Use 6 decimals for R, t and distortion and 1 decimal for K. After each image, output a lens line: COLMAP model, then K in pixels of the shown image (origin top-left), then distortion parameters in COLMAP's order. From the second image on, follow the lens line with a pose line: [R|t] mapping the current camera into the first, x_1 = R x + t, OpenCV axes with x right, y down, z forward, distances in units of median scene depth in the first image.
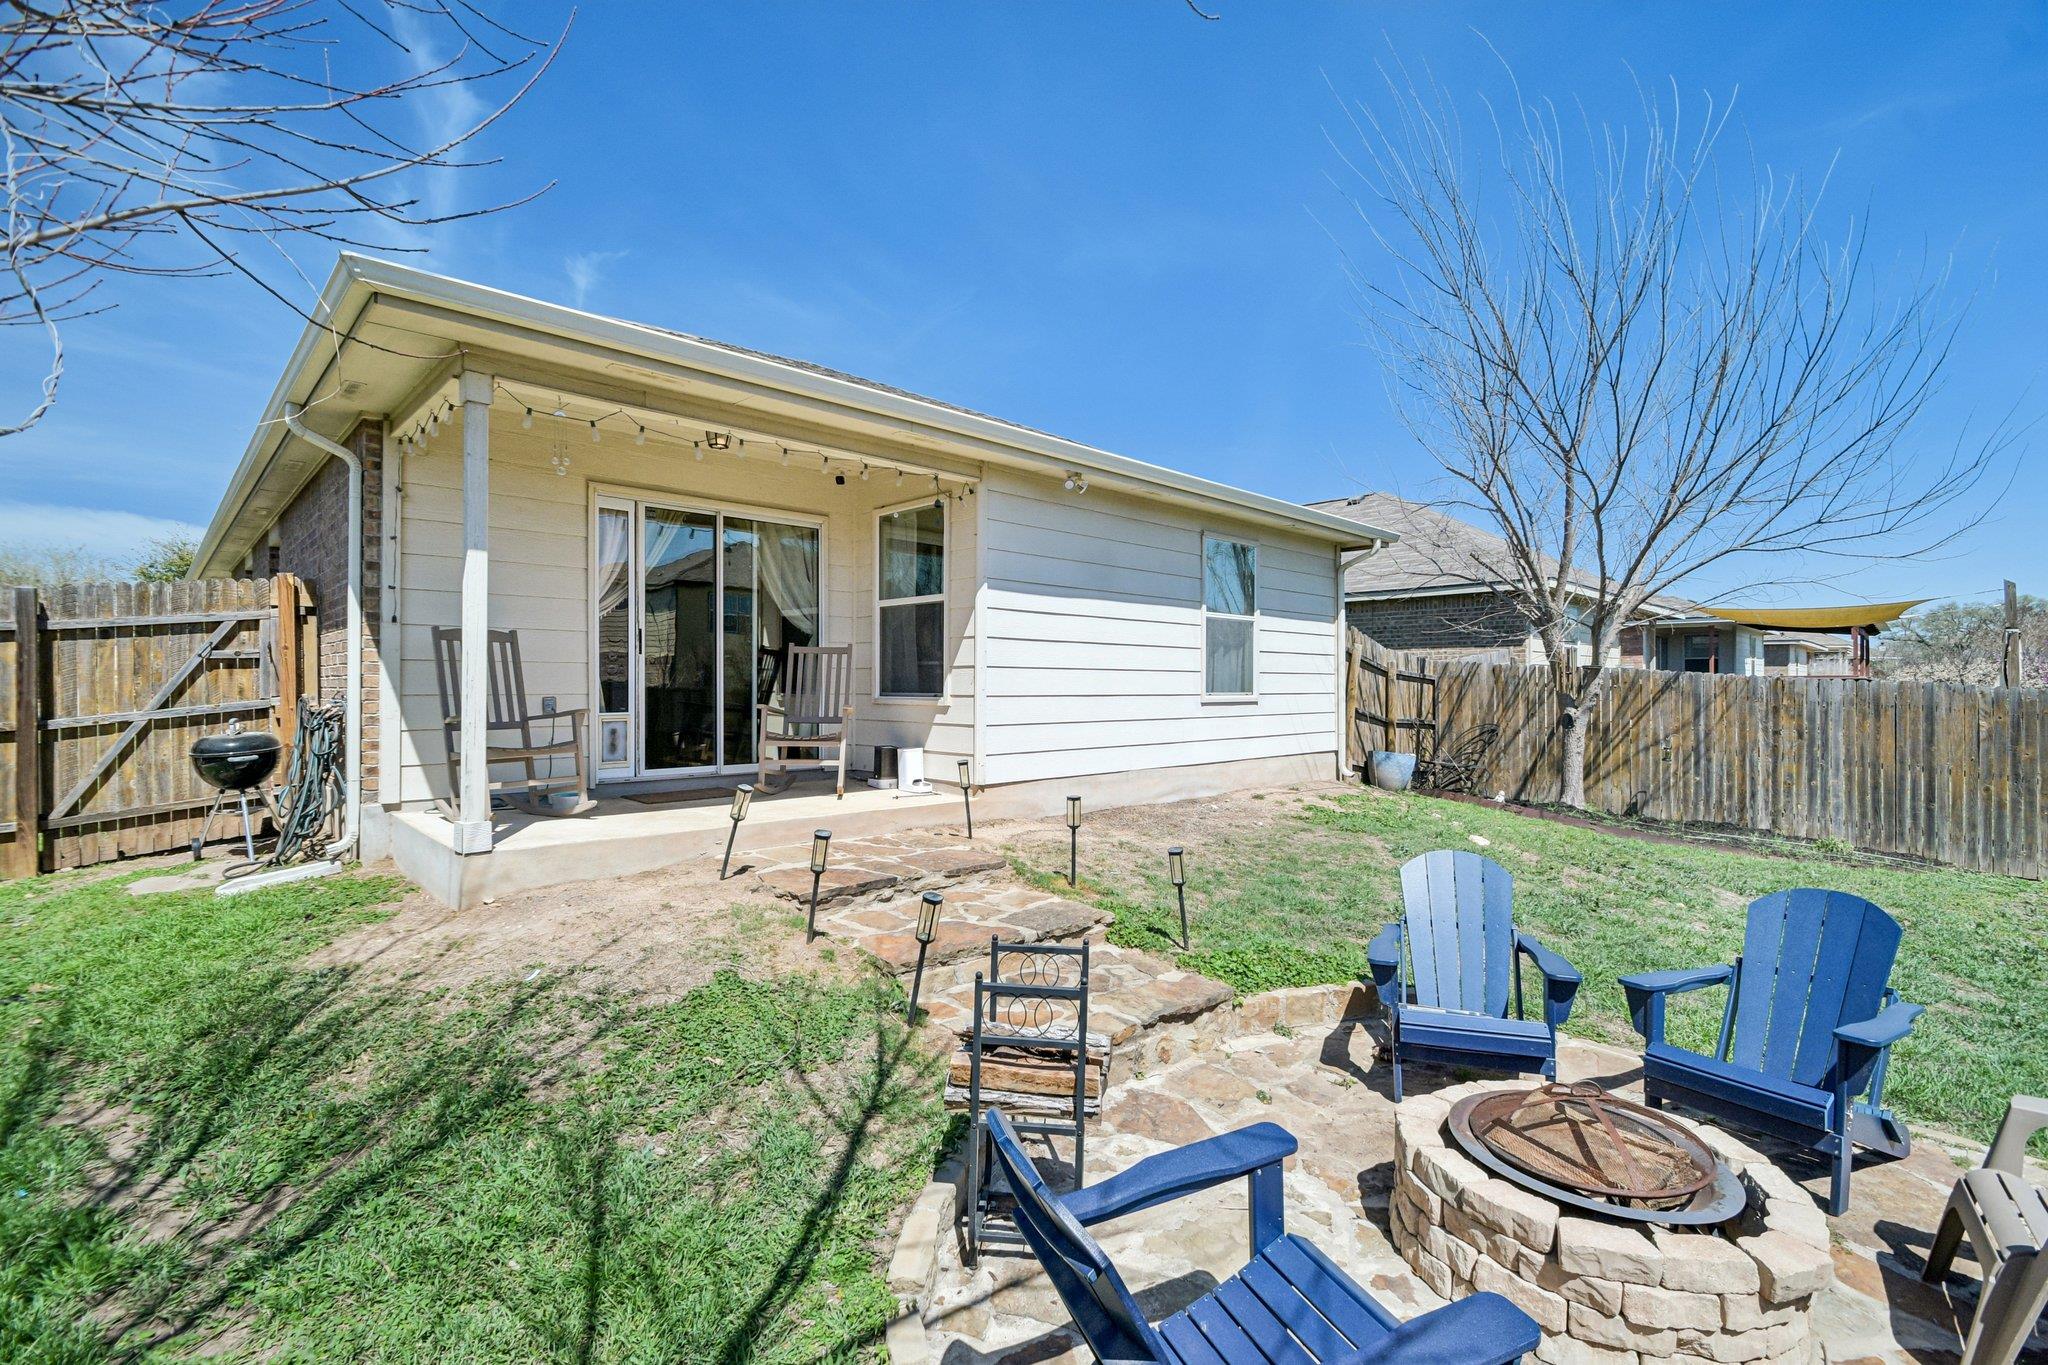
lens RADIAL K [[912.9, 0, 1024.0], [0, 912.9, 682.5], [0, 0, 1]] dist [-0.000988, -0.000094]
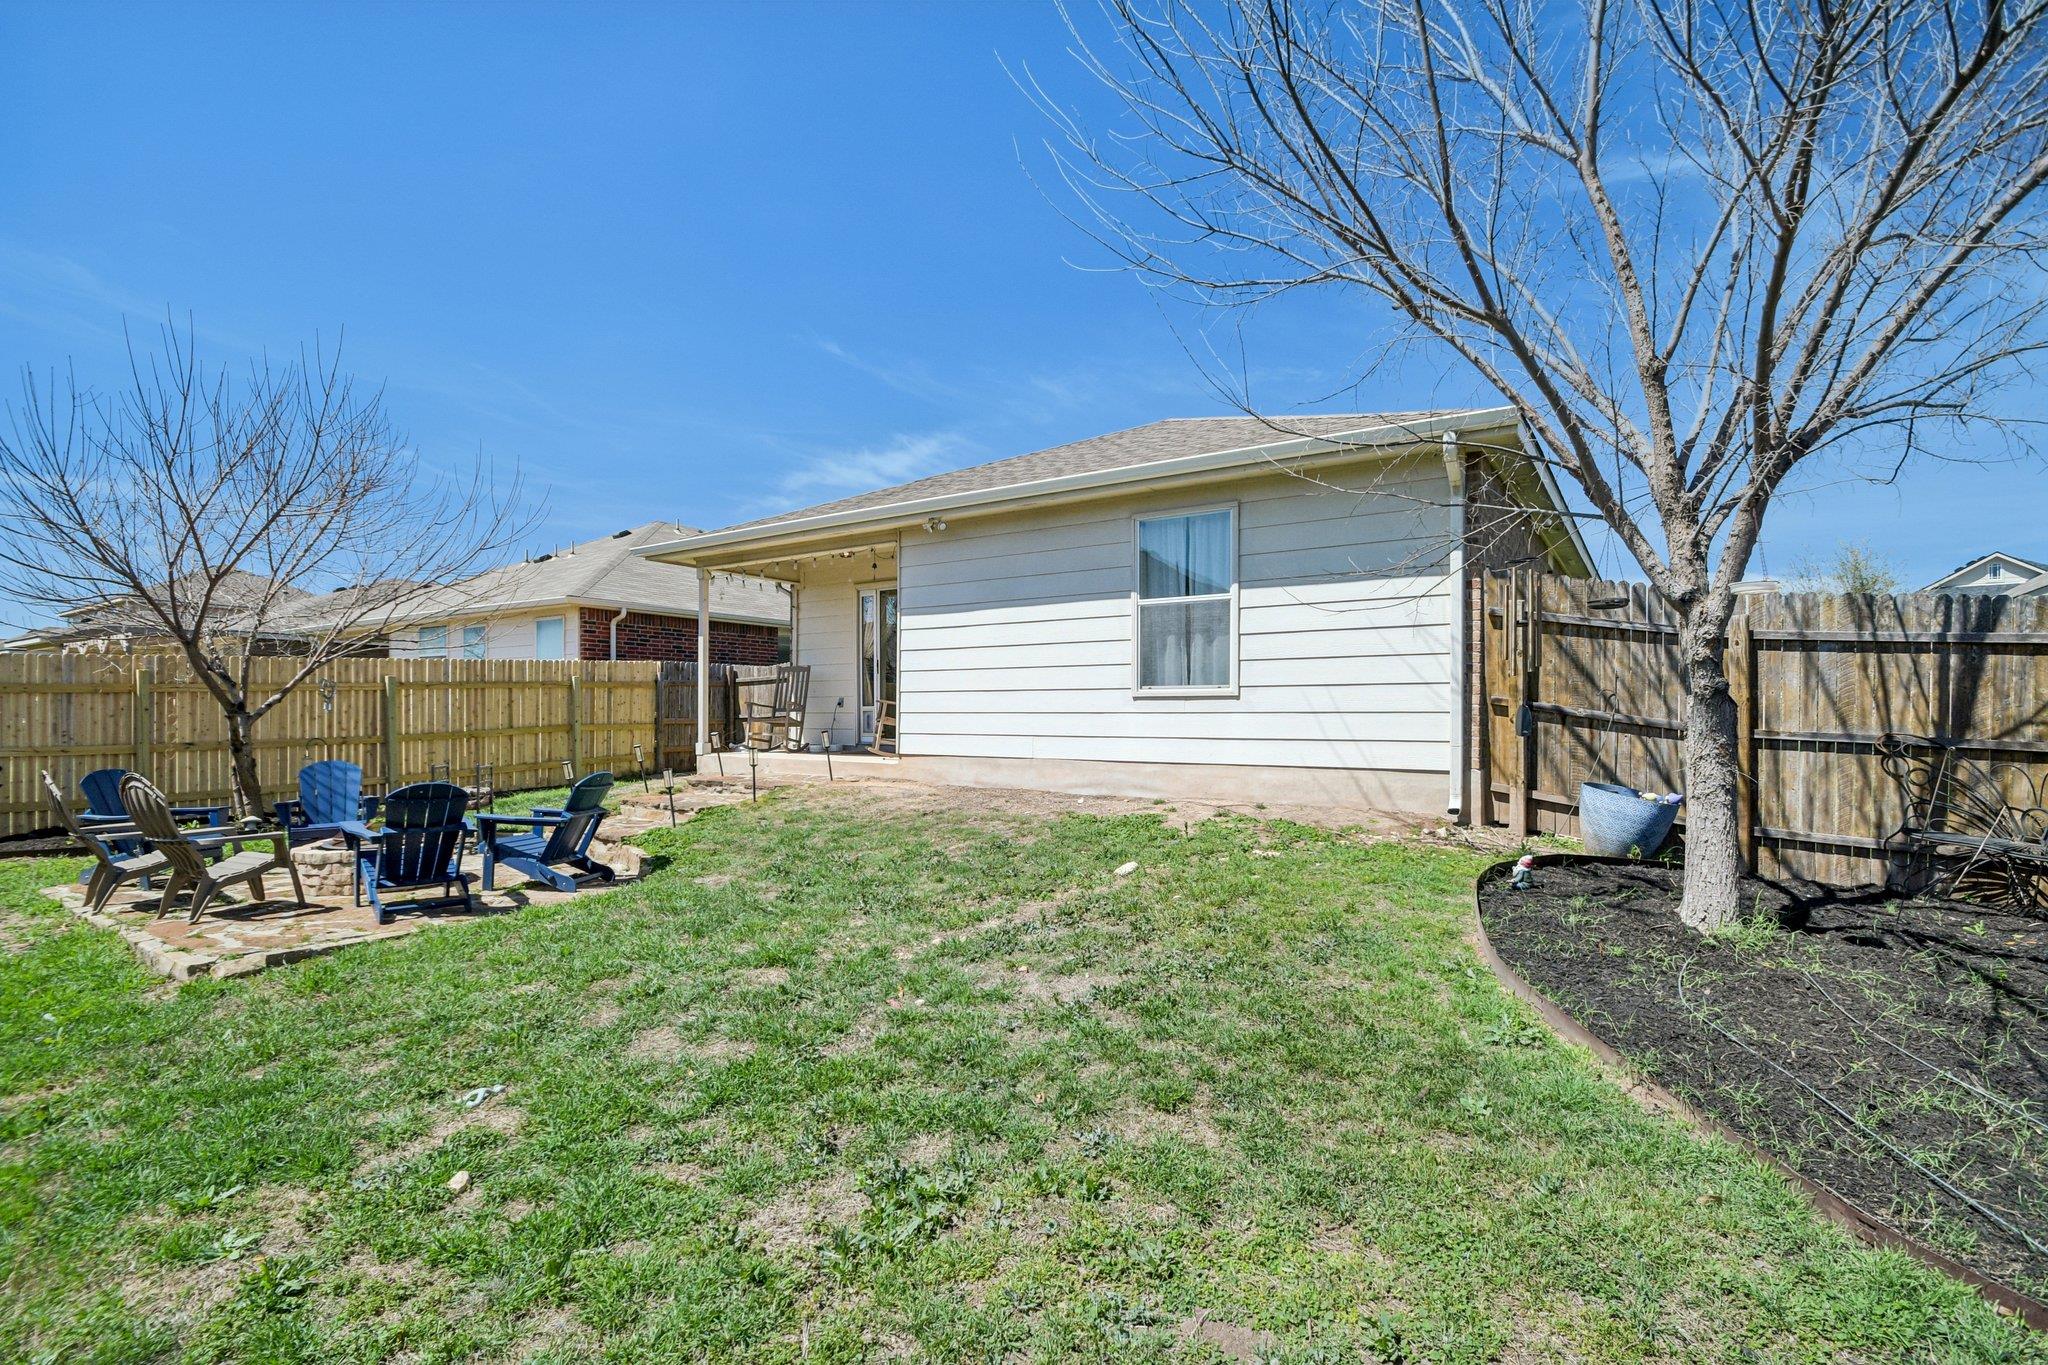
lens RADIAL K [[964.5, 0, 1015.3], [0, 964.5, 715.6], [0, 0, 1]] dist [-0.014701, -0.000018]
pose [[0.203408, -0.006246, -0.979074, 1.145597], [-0.000792, 0.999978, -0.006544, 0.048078], [0.979094, 0.002107, 0.203398, 0.679954]]
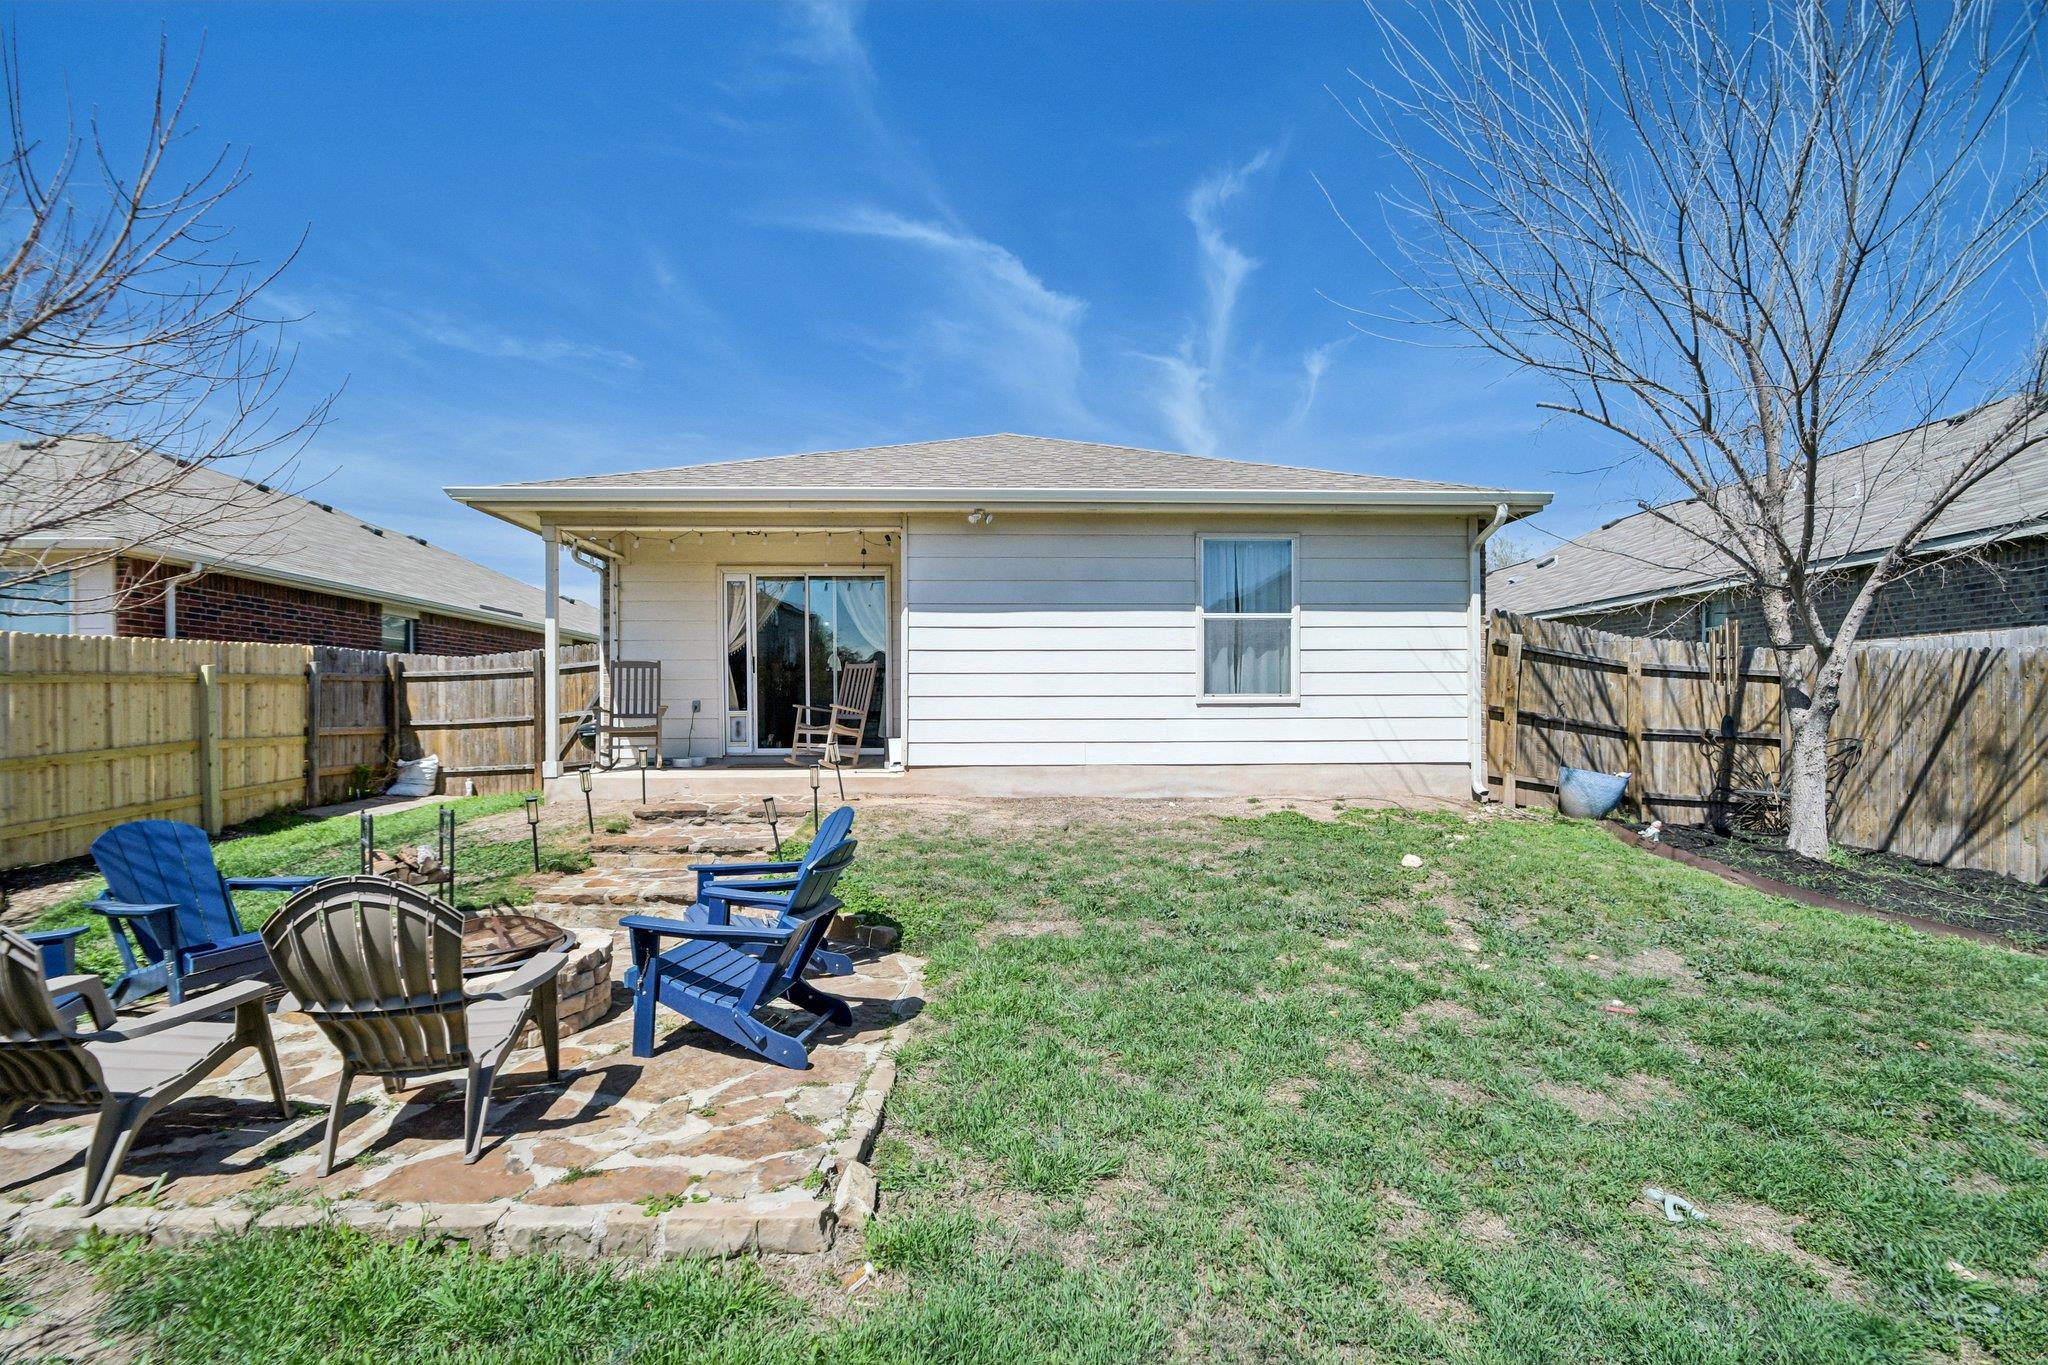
lens RADIAL K [[907.6, 0, 1031.7], [0, 907.6, 713.2], [0, 0, 1]] dist [0.000428, -0.011232]
pose [[0.745400, -0.007541, -0.666575, 0.725223], [0.008280, 0.999964, -0.002053, 0.033129], [0.666566, -0.003989, 0.745436, 0.133968]]
